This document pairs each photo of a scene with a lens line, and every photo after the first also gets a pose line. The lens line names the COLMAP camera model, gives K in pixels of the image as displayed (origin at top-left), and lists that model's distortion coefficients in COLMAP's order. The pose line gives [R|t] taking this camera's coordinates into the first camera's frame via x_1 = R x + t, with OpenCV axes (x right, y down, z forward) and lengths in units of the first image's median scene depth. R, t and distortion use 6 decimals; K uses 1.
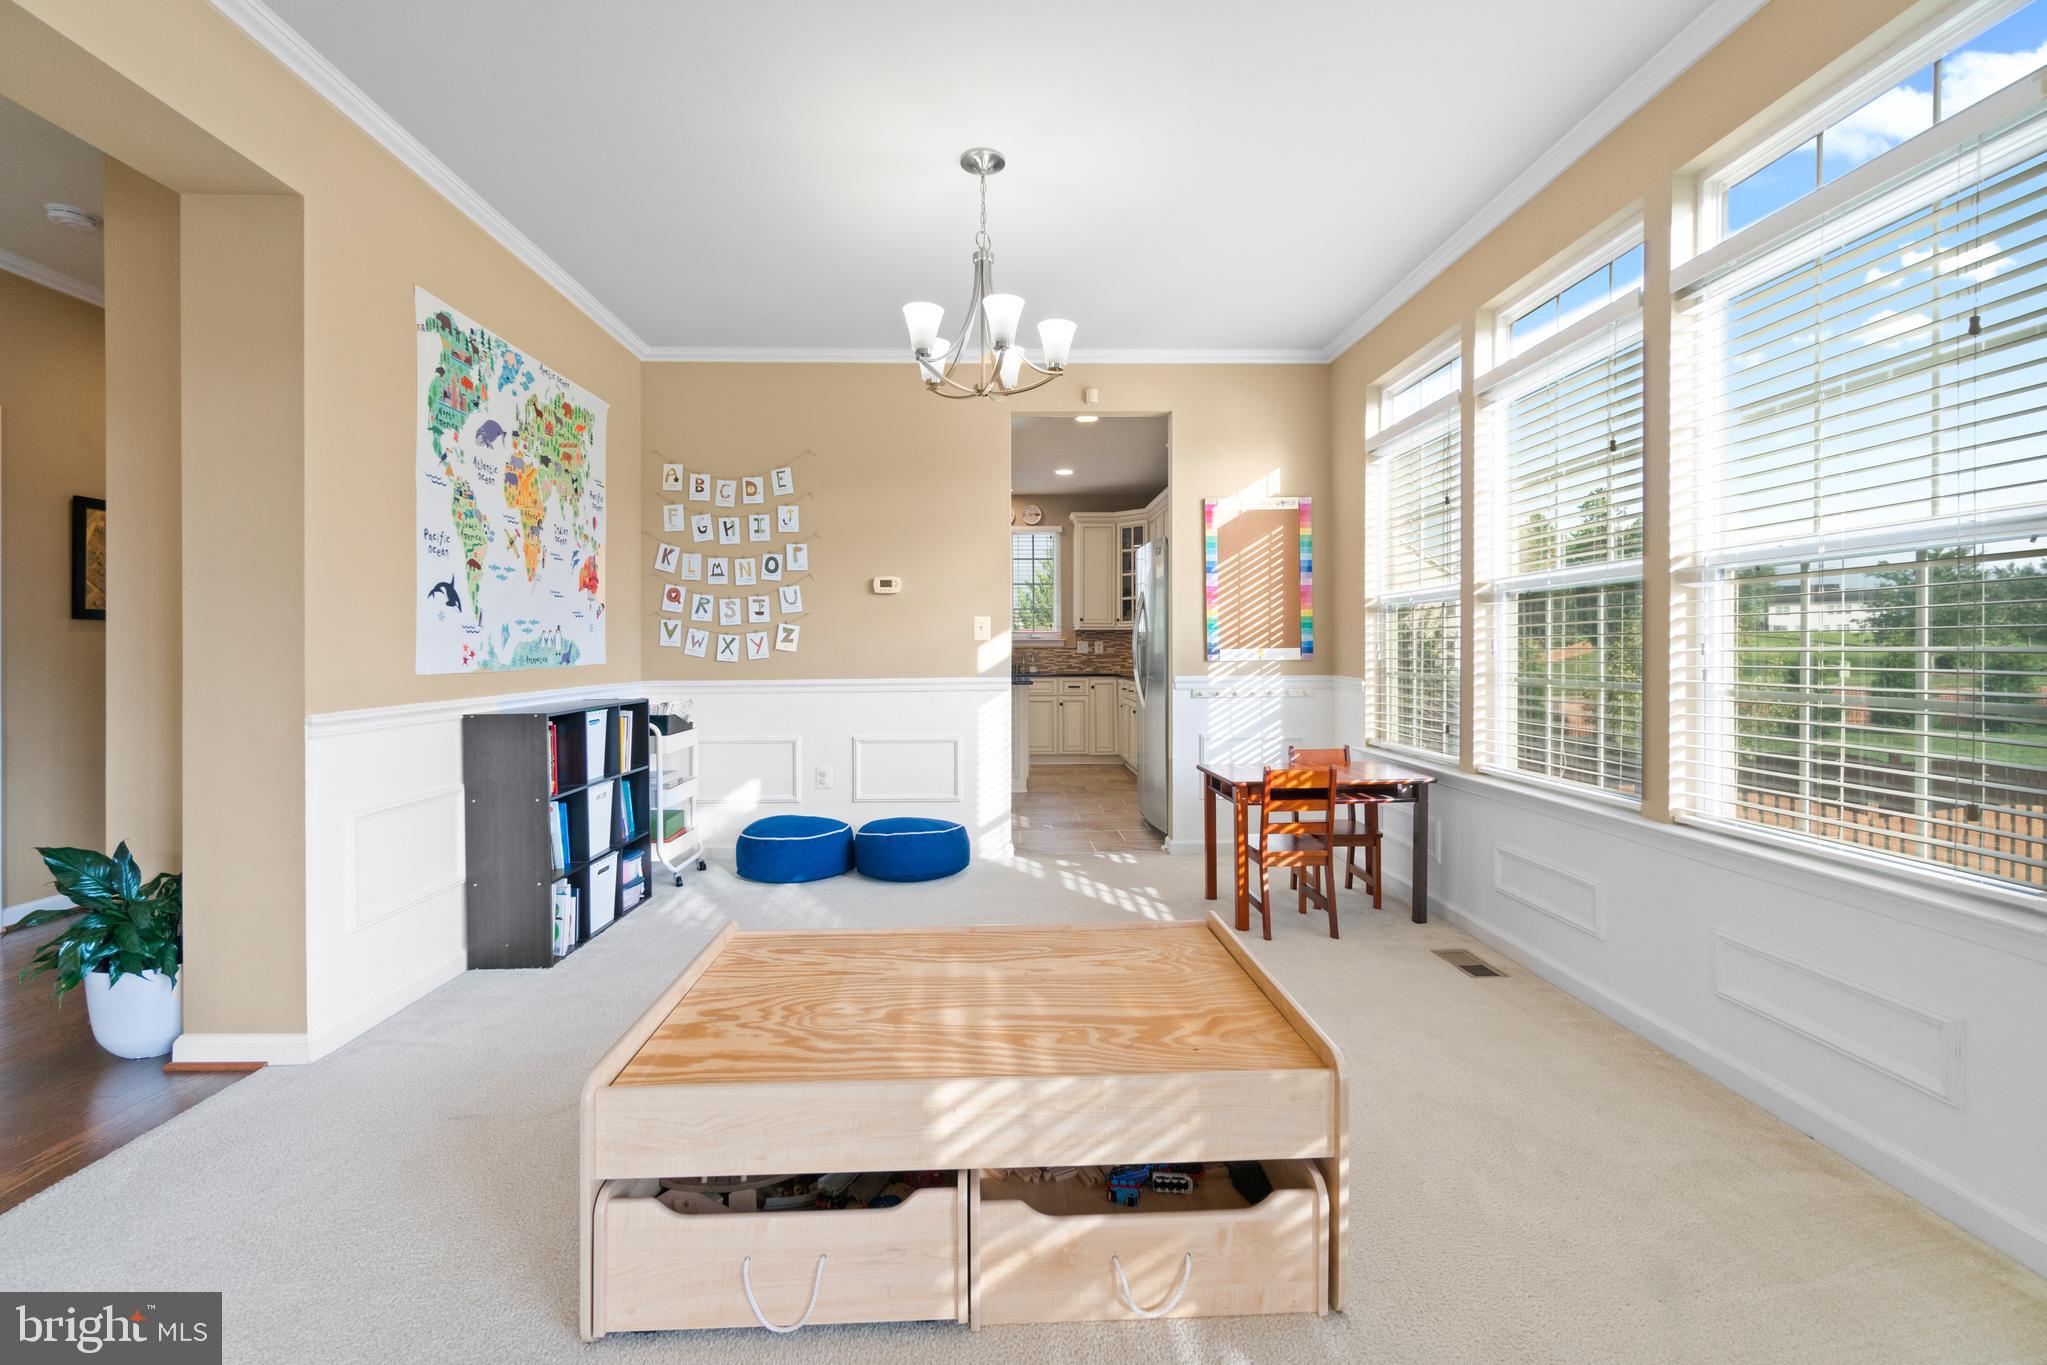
lens RADIAL K [[885.9, 0, 1005.2], [0, 885.9, 657.8], [0, 0, 1]] dist [-0.003261, -0.000993]
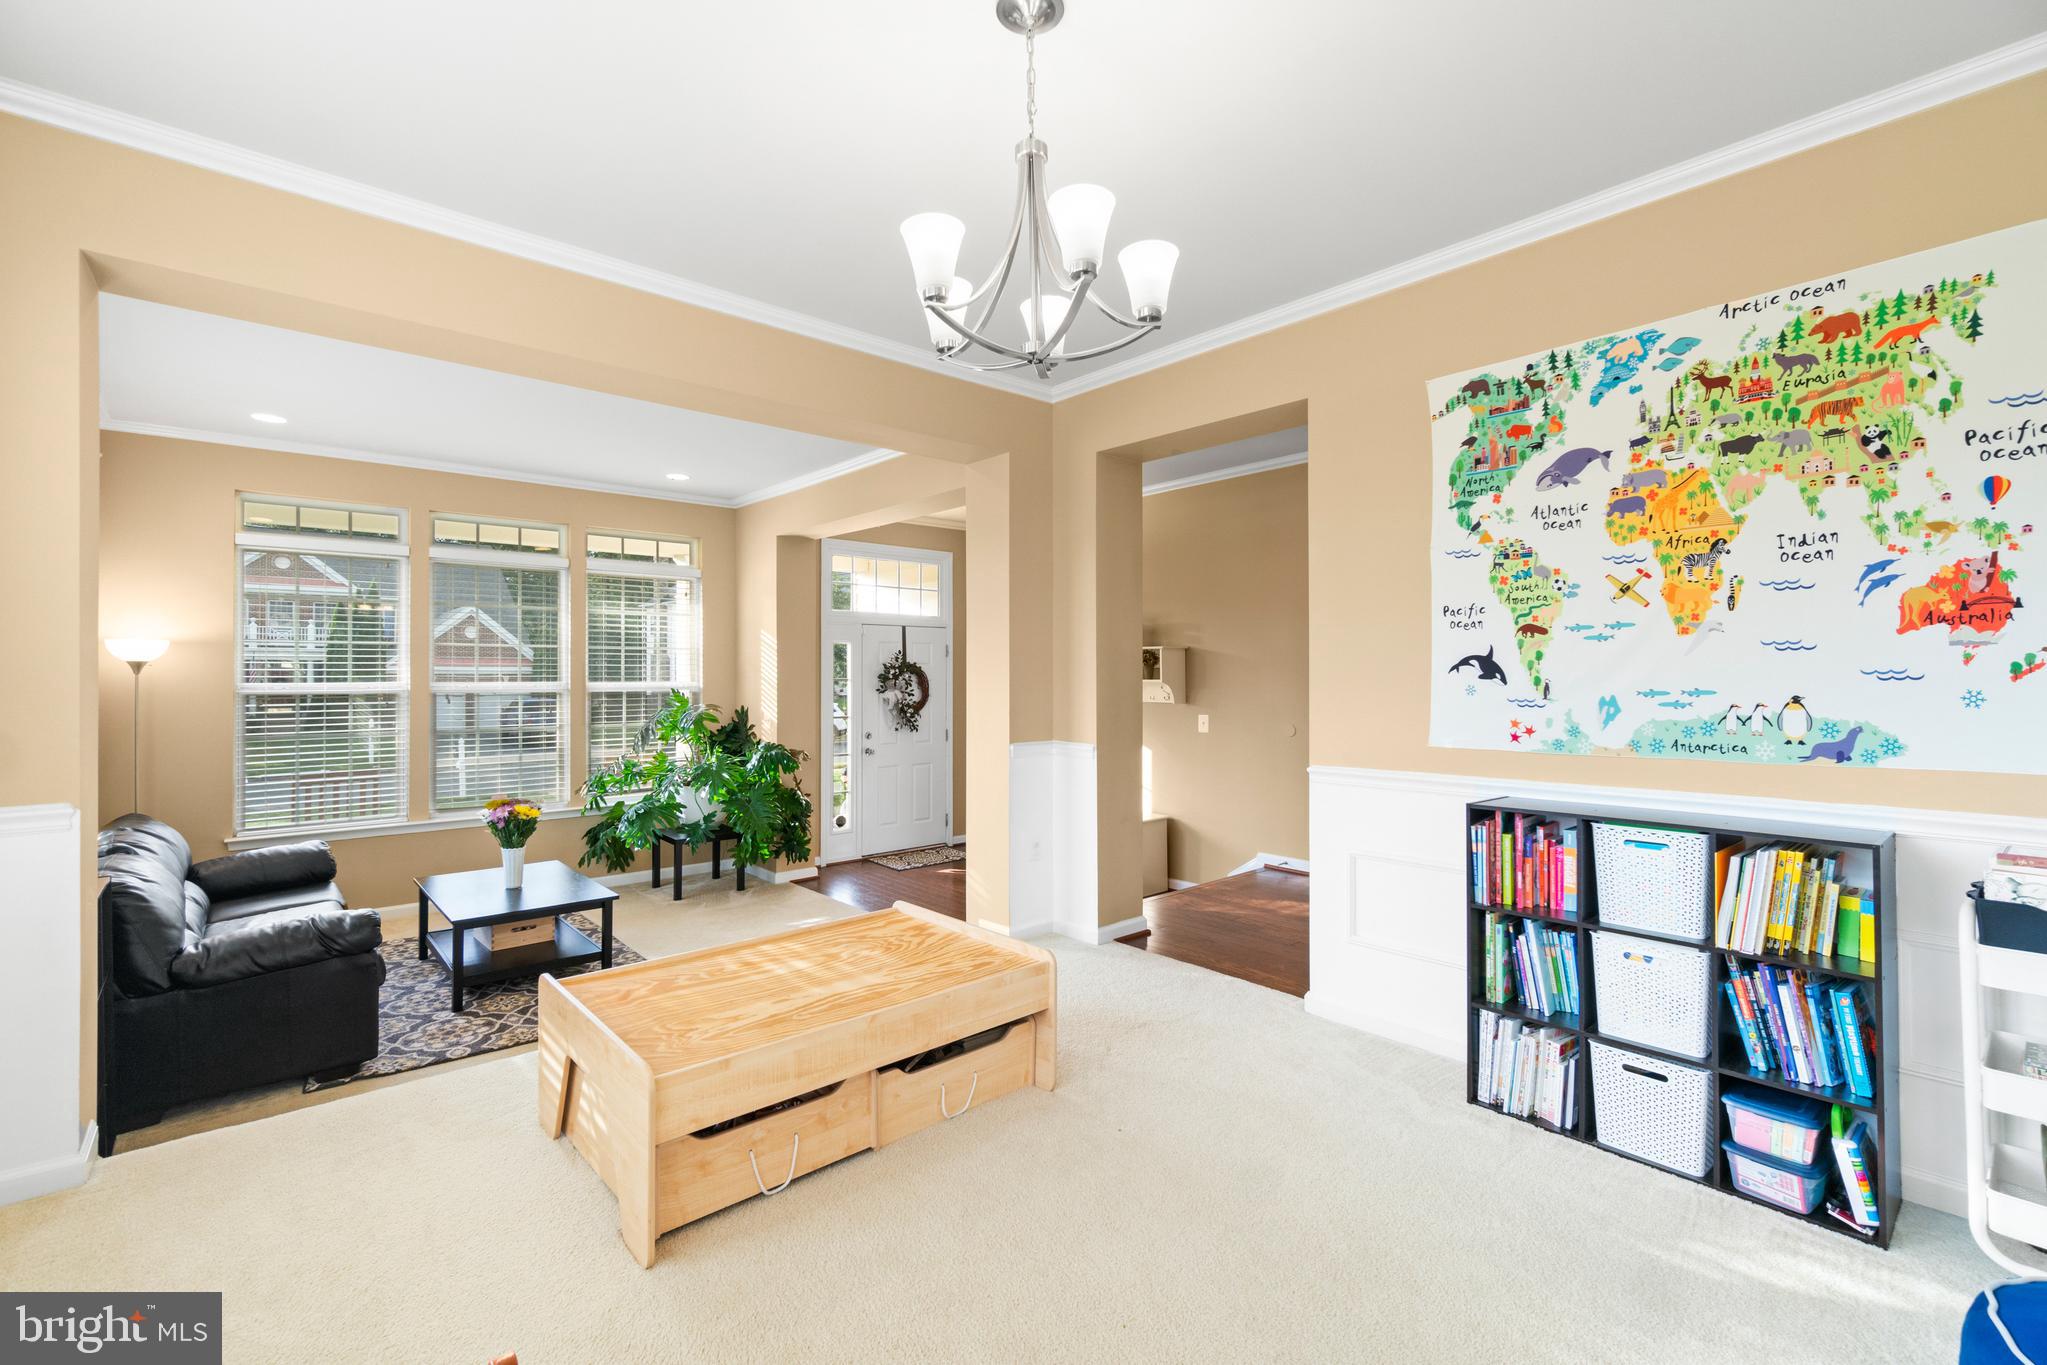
lens RADIAL K [[885.9, 0, 1015.2], [0, 885.9, 679.5], [0, 0, 1]] dist [-0.003261, -0.000993]
pose [[-0.763087, 0.004662, -0.646279, 0.377726], [-0.003109, 0.999936, 0.010884, -0.066432], [0.646288, 0.010315, -0.763024, 1.392357]]
